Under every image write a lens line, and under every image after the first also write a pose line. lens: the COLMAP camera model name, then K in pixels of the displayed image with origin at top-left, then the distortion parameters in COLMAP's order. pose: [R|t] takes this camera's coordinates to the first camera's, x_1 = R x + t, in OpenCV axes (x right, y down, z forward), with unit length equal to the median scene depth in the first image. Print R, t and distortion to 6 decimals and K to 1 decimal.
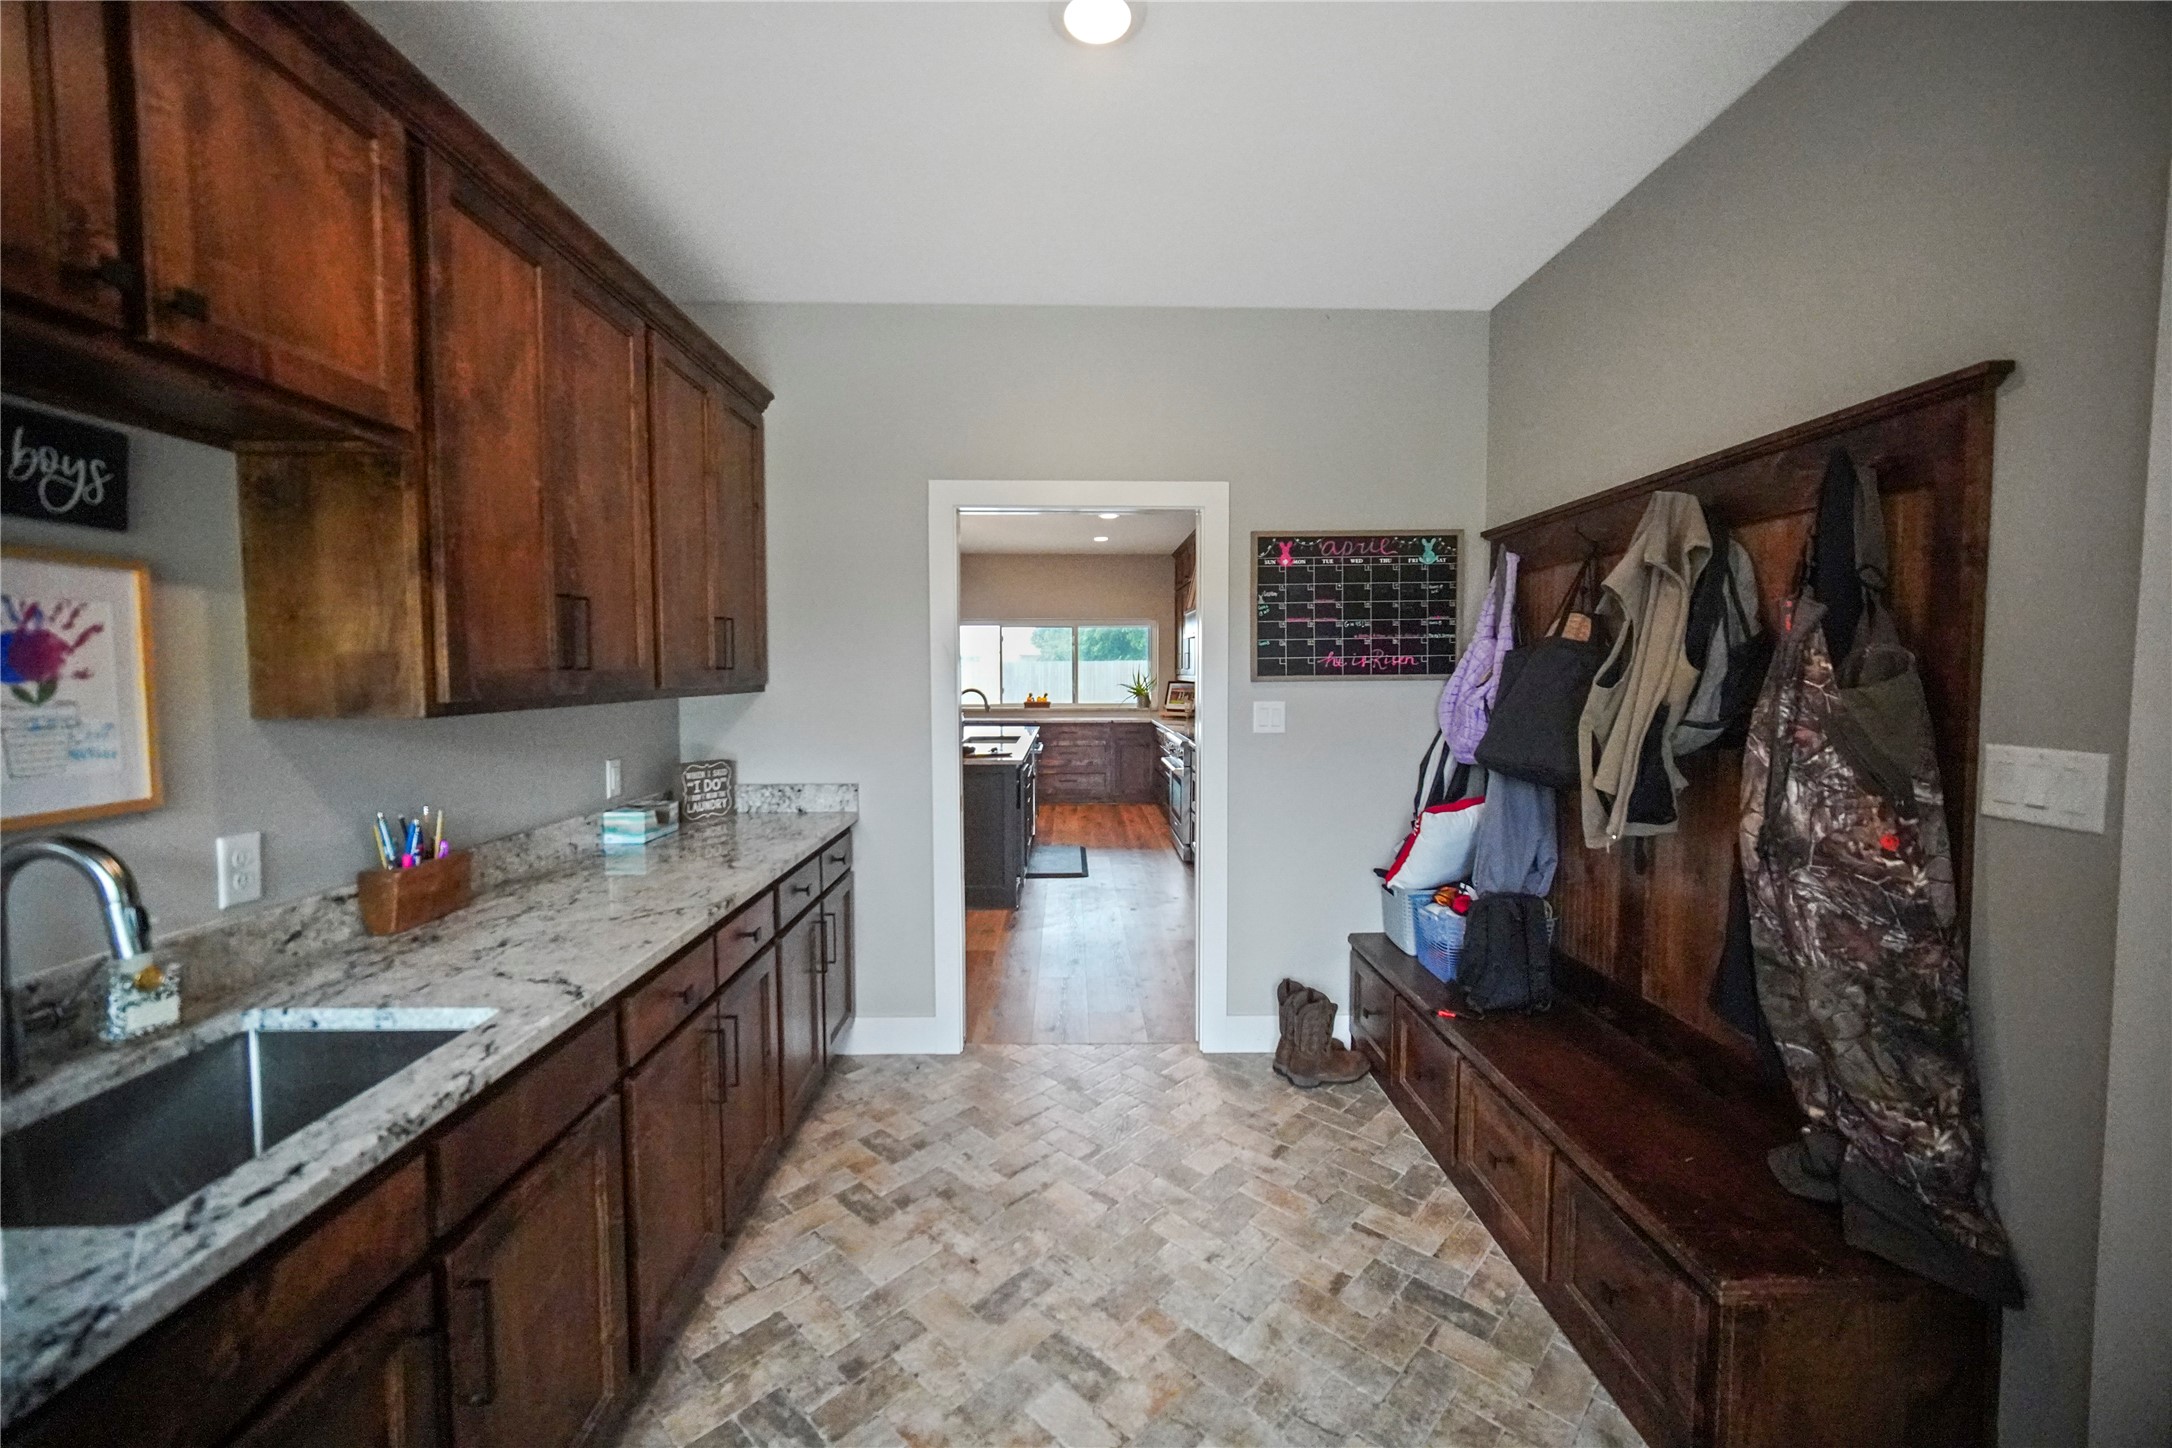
lens RADIAL K [[855.5, 0, 1084.2], [0, 855.5, 720.4], [0, 0, 1]] dist [-0.001022, -0.000156]
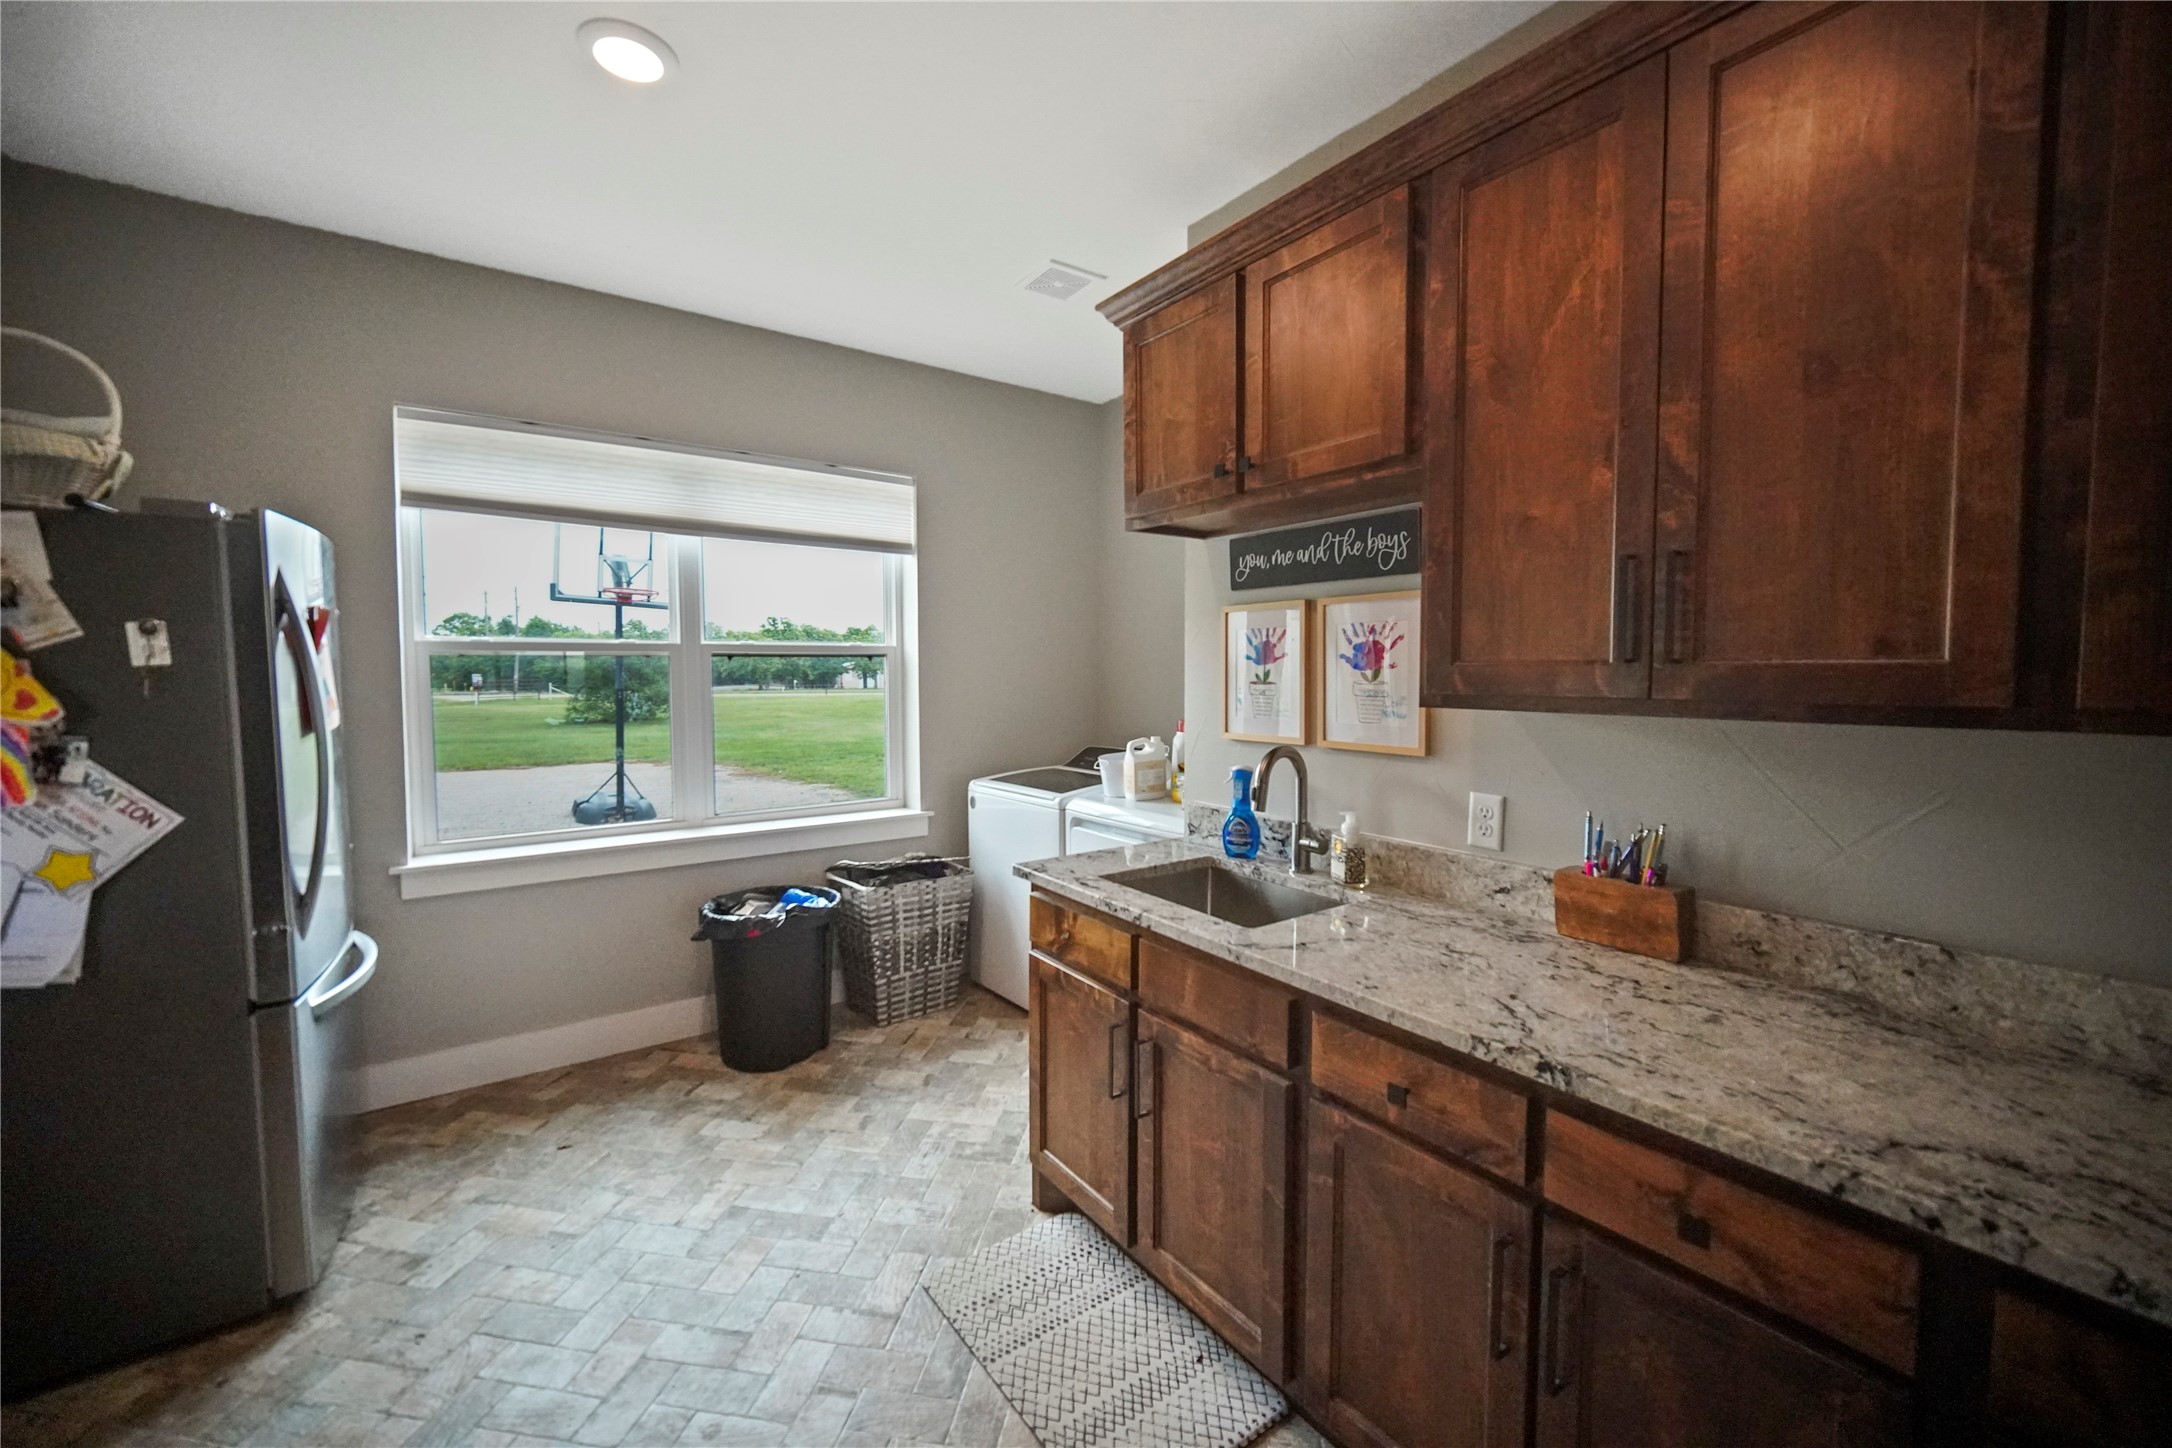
lens RADIAL K [[855.5, 0, 1084.3], [0, 855.5, 710.2], [0, 0, 1]] dist [-0.001022, -0.000156]
pose [[-0.825231, 0.031768, -0.563902, 0.253501], [-0.031591, 0.994258, 0.102242, -0.118692], [0.563912, 0.102187, -0.819488, 2.034018]]
